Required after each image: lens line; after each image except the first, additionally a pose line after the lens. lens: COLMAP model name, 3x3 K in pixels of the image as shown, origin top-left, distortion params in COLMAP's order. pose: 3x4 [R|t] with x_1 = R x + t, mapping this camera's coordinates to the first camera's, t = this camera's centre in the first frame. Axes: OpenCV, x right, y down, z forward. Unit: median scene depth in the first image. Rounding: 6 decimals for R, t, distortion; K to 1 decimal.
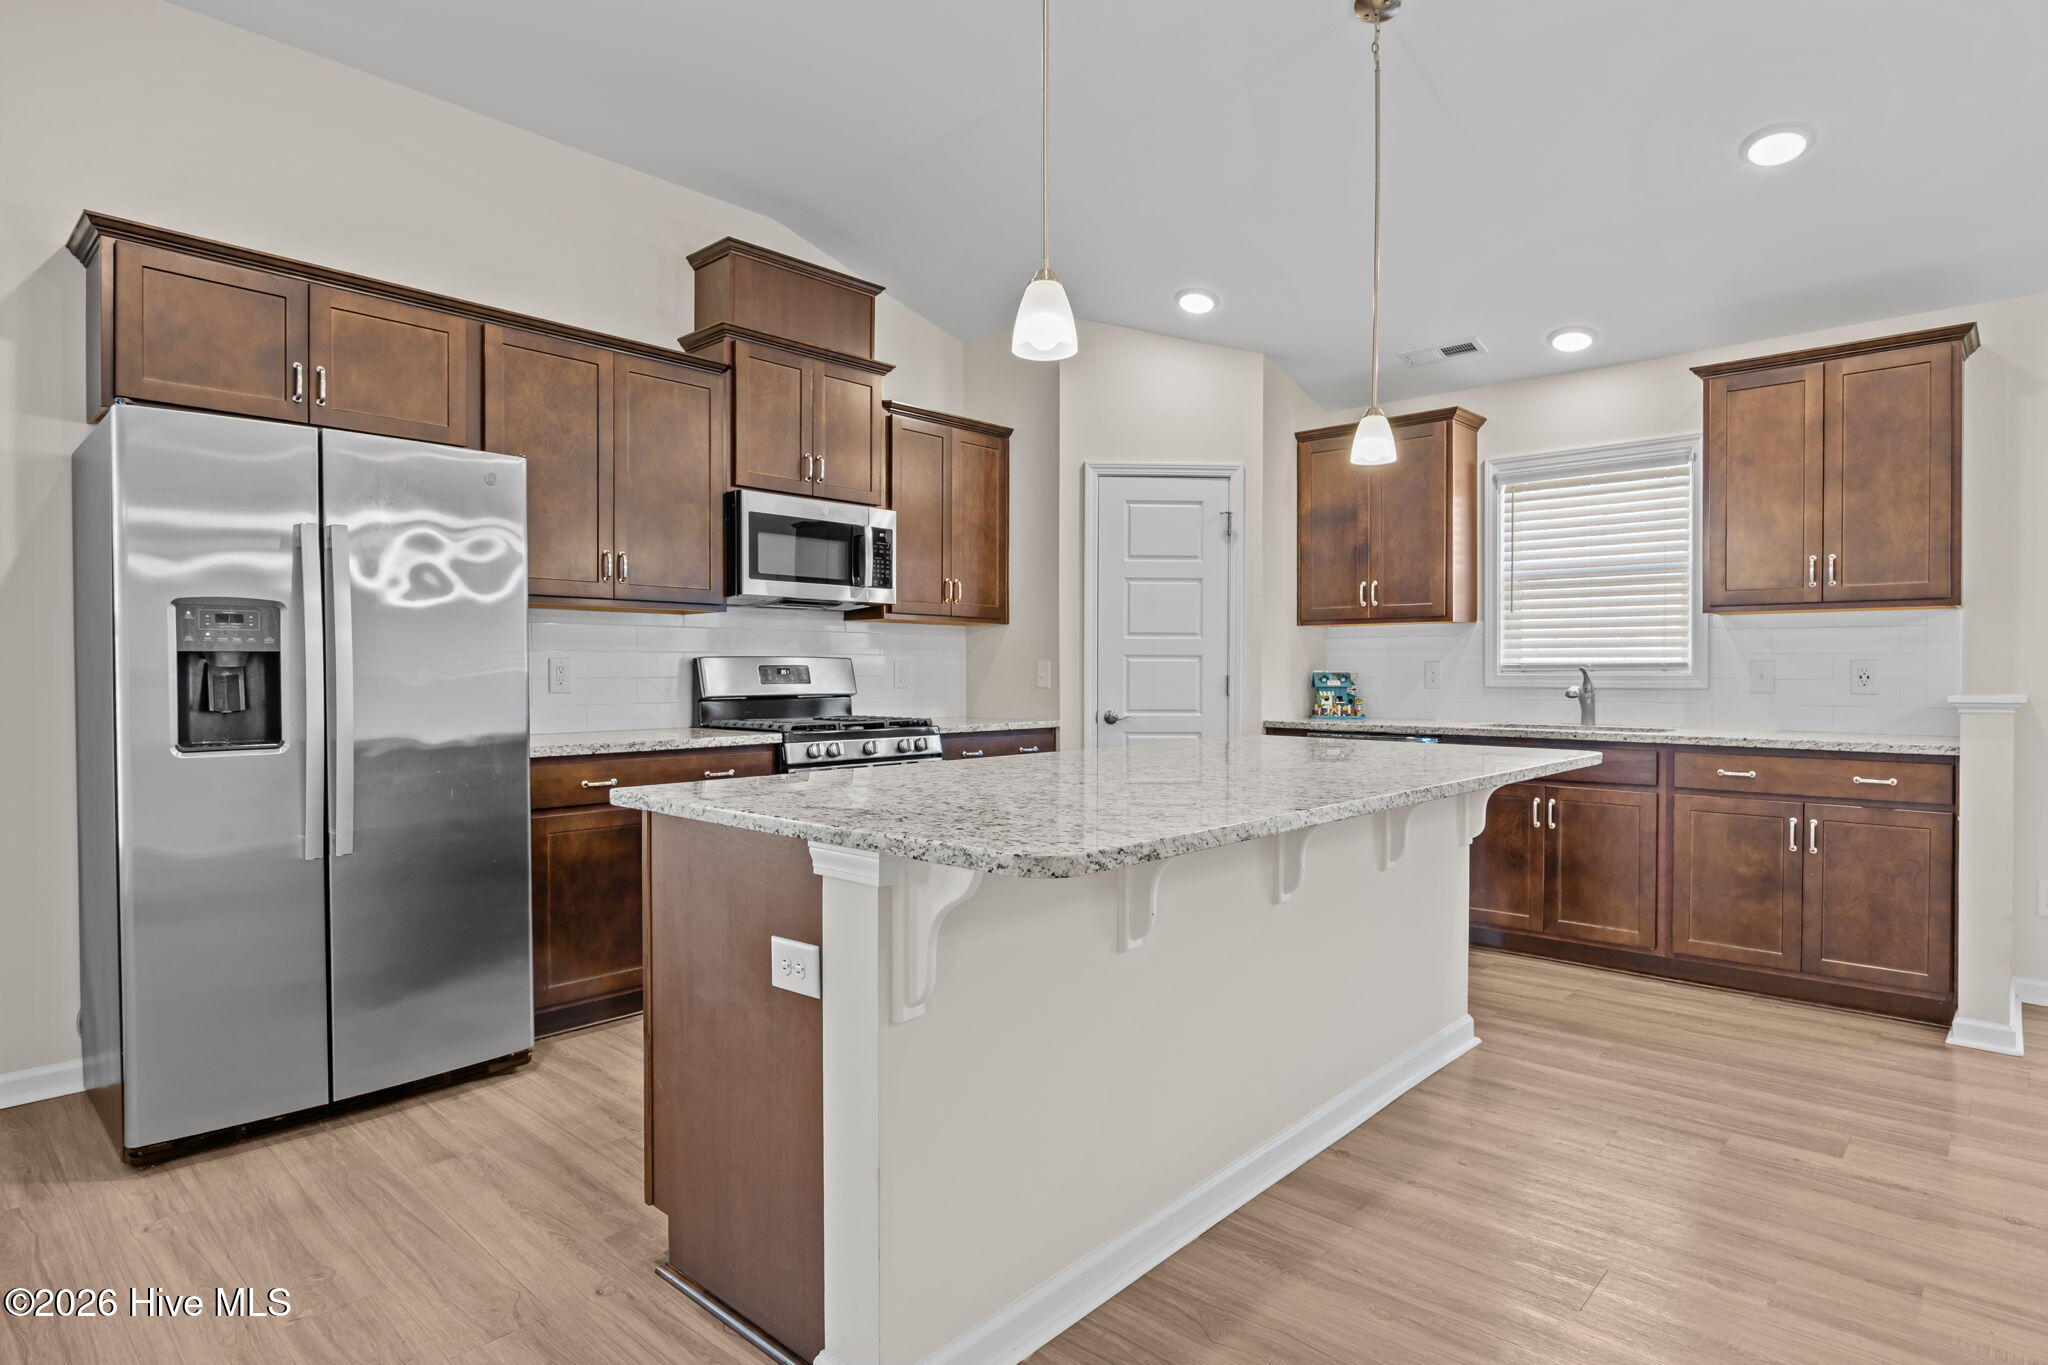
lens RADIAL K [[1065.6, 0, 1043.1], [0, 1065.6, 680.9], [0, 0, 1]] dist [-0.005711, -0.000215]
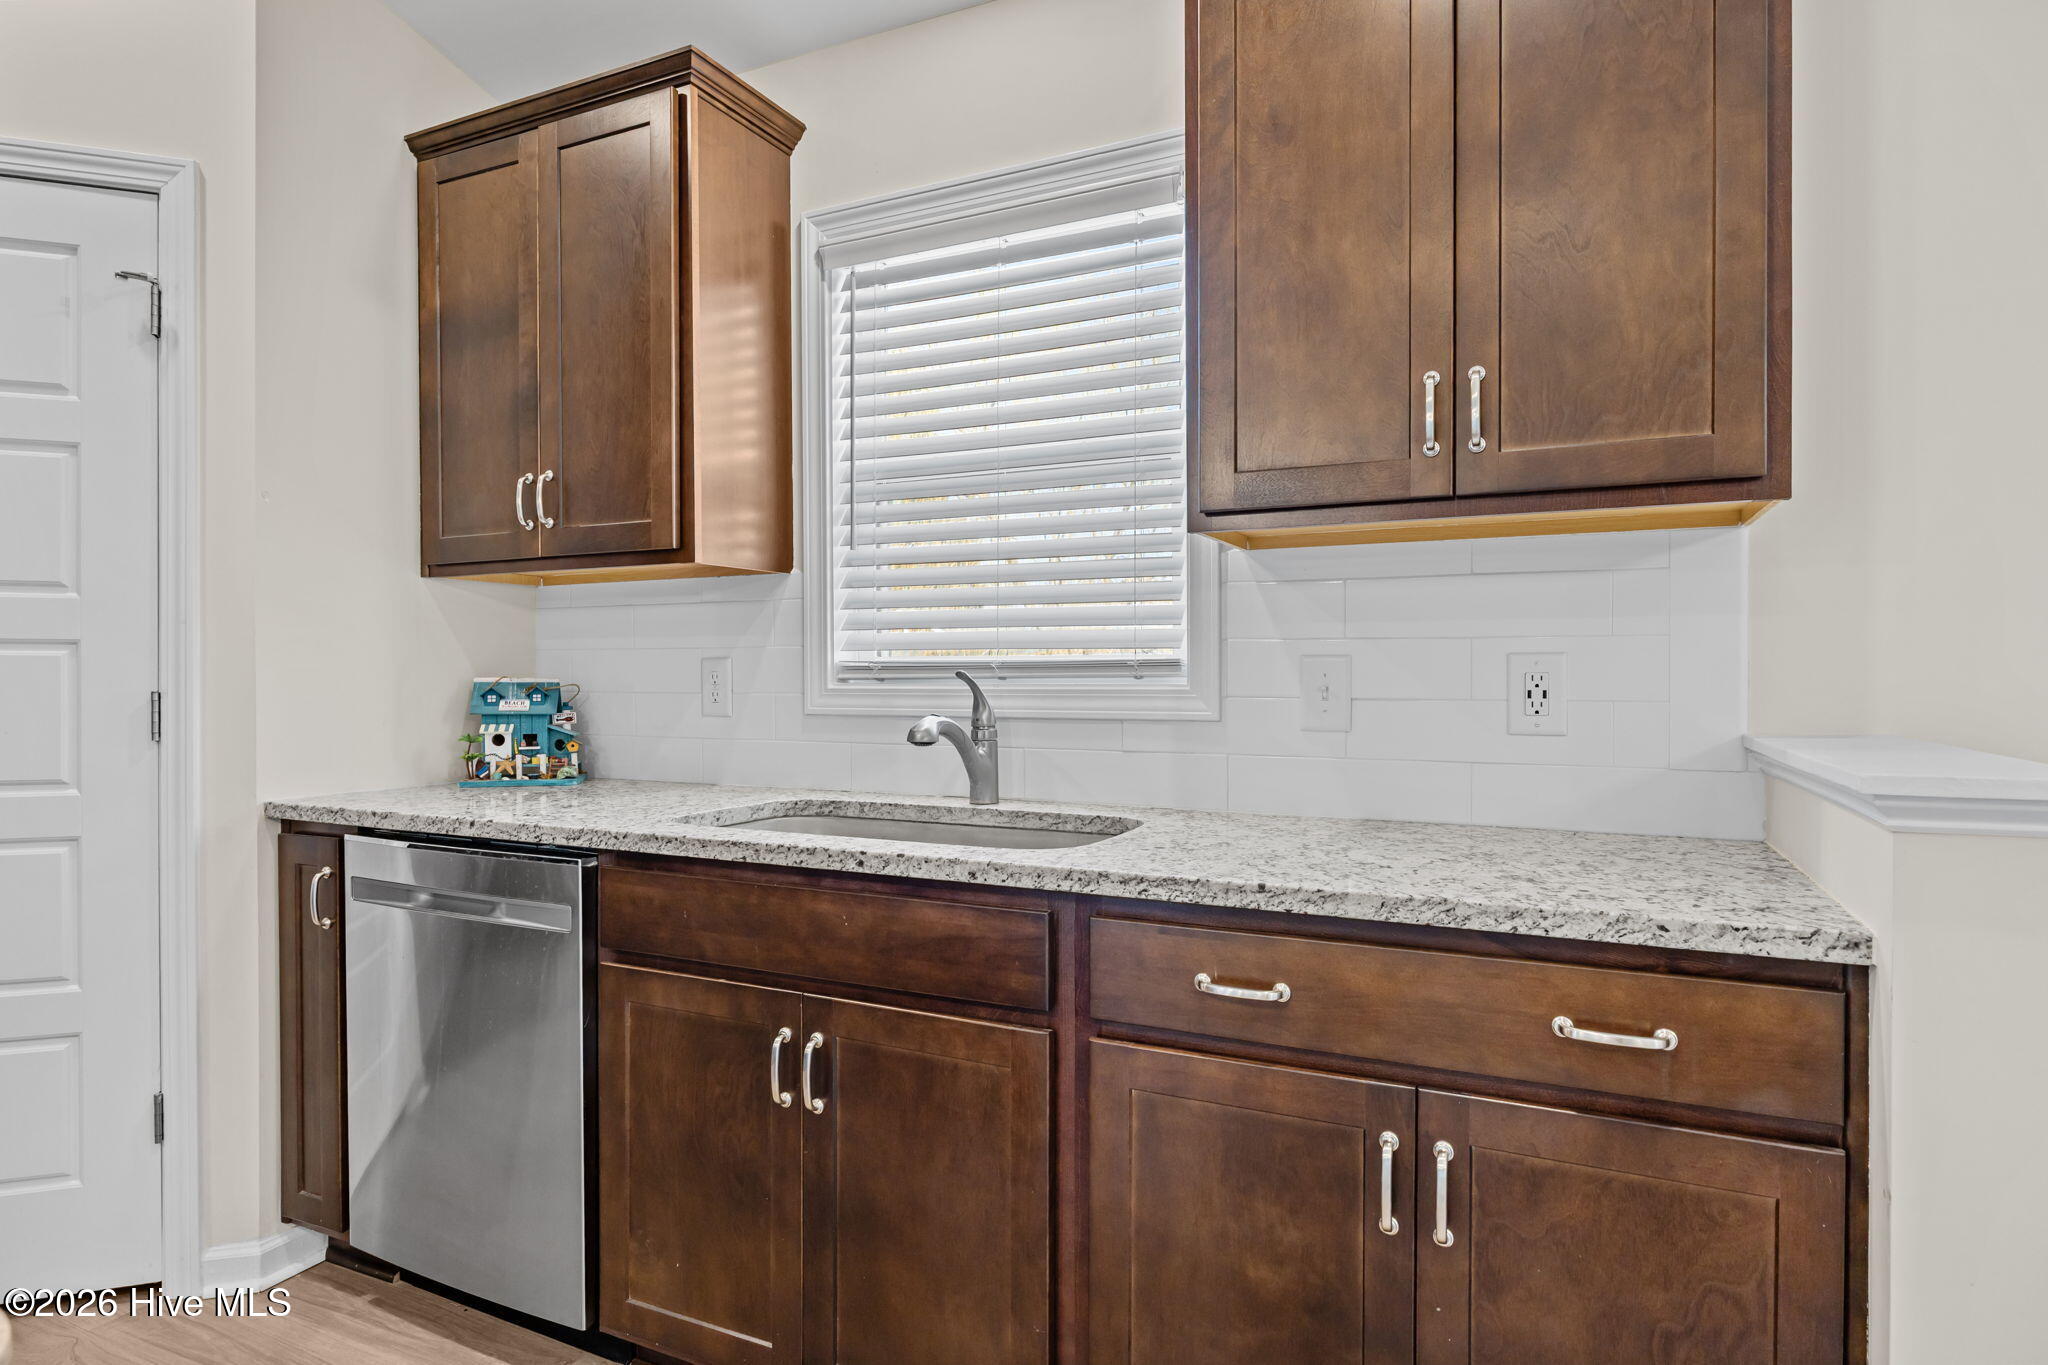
lens RADIAL K [[1102.5, 0, 1024.0], [0, 1102.5, 682.5], [0, 0, 1]] dist [0.003599, 0.001375]
pose [[0.956871, -0.003407, 0.290492, 0.469689], [0.004058, 0.999990, -0.001637, -0.008506], [-0.290484, 0.002745, 0.956876, 0.663981]]
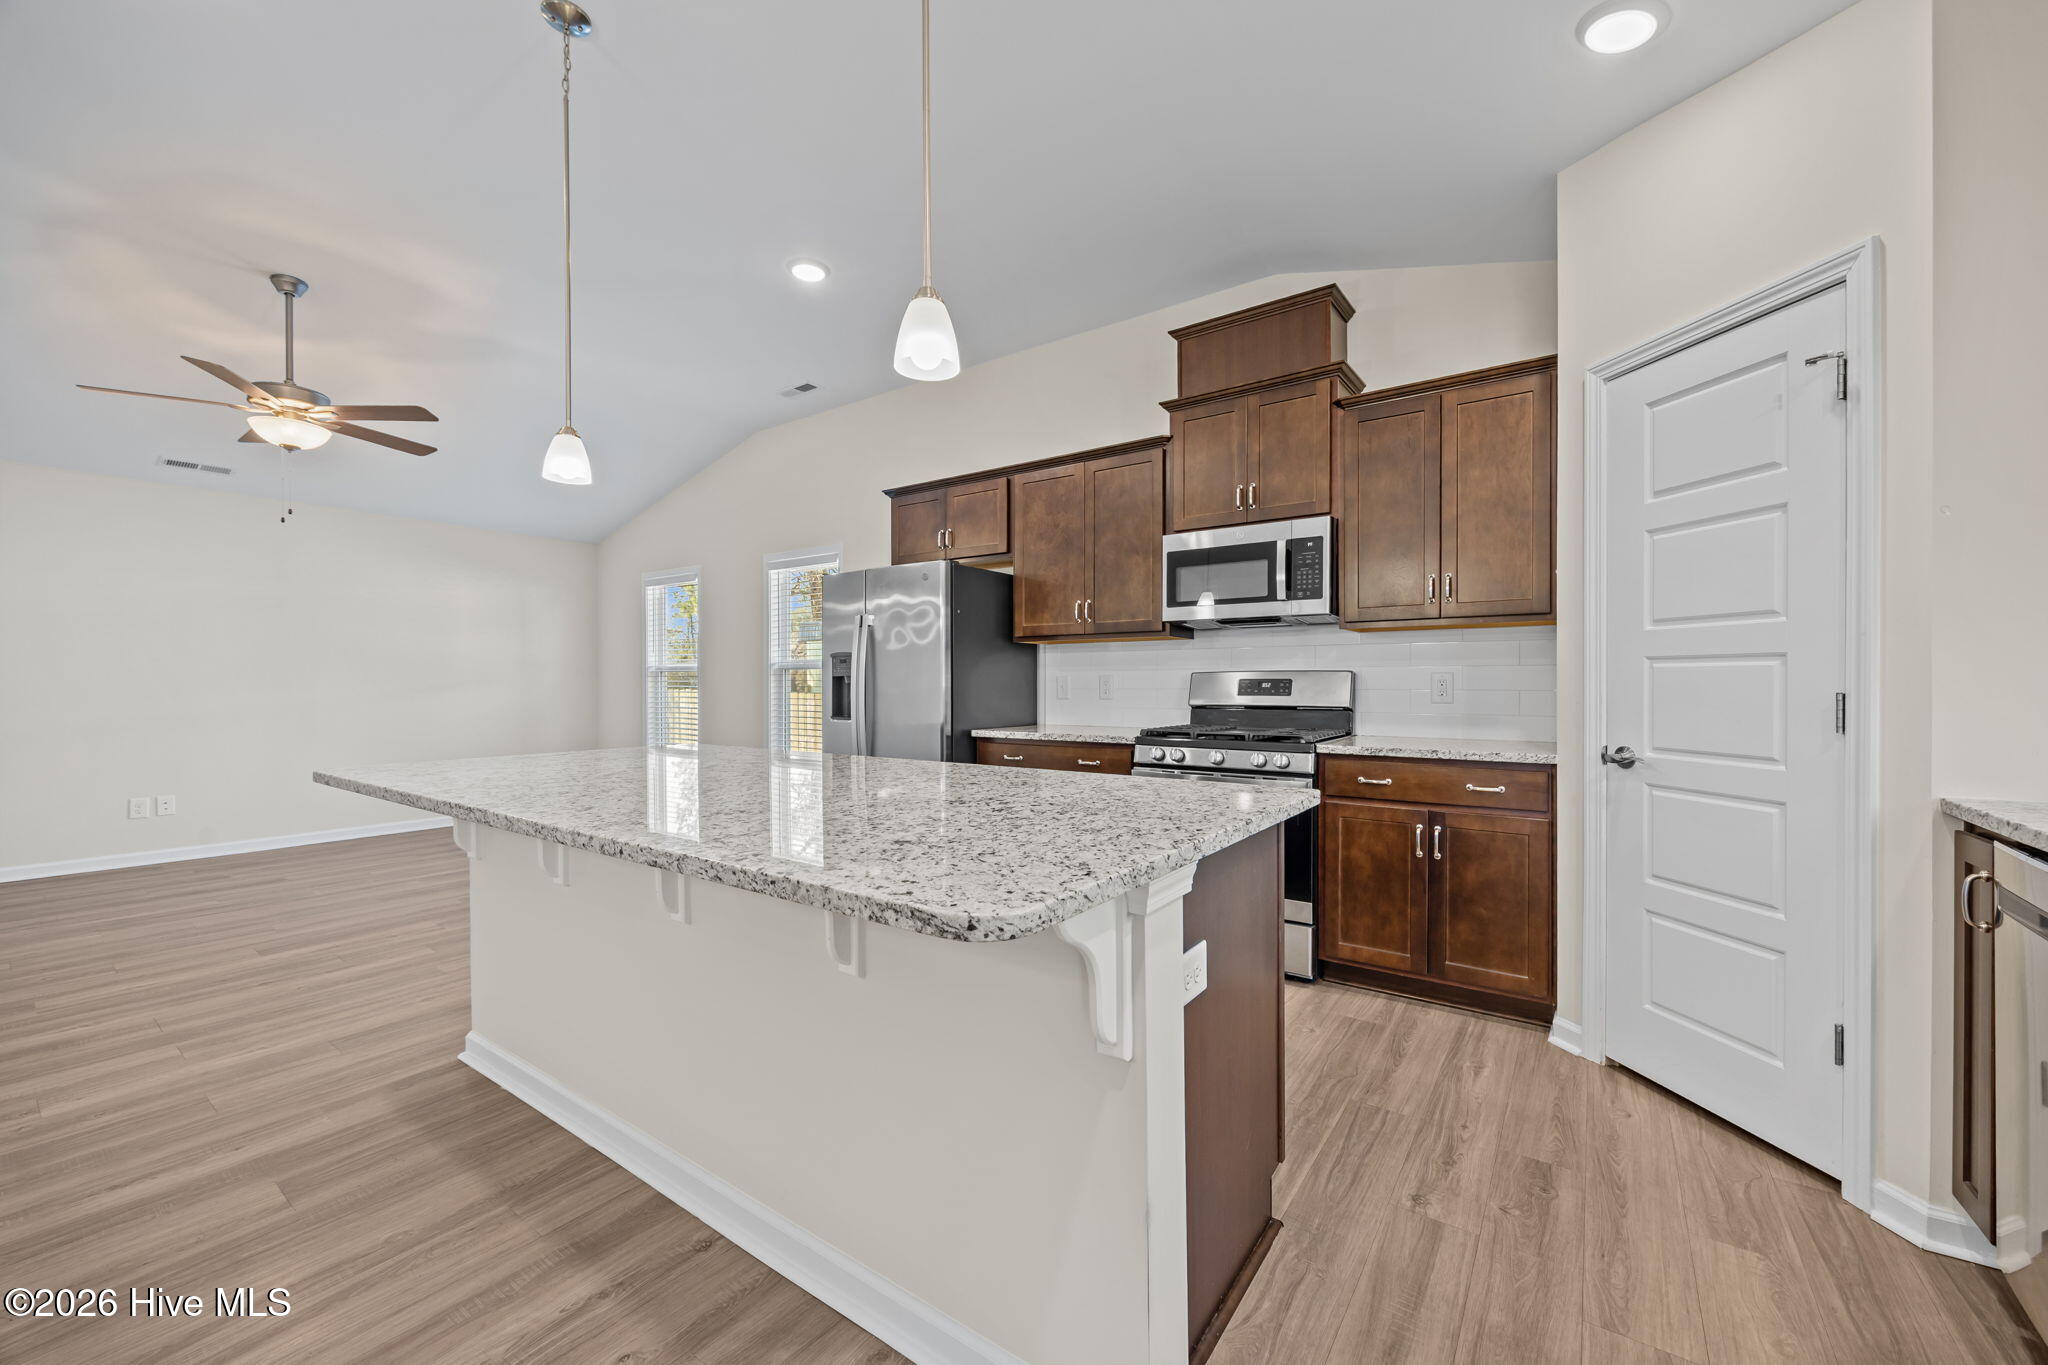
lens RADIAL K [[795.0, 0, 1033.6], [0, 795.0, 680.2], [0, 0, 1]] dist [-0.002104, -0.000104]
pose [[0.130964, -0.006365, -0.991367, 0.621290], [-0.008980, 0.999931, -0.007606, -0.006042], [0.991346, 0.009899, 0.130897, 0.766393]]
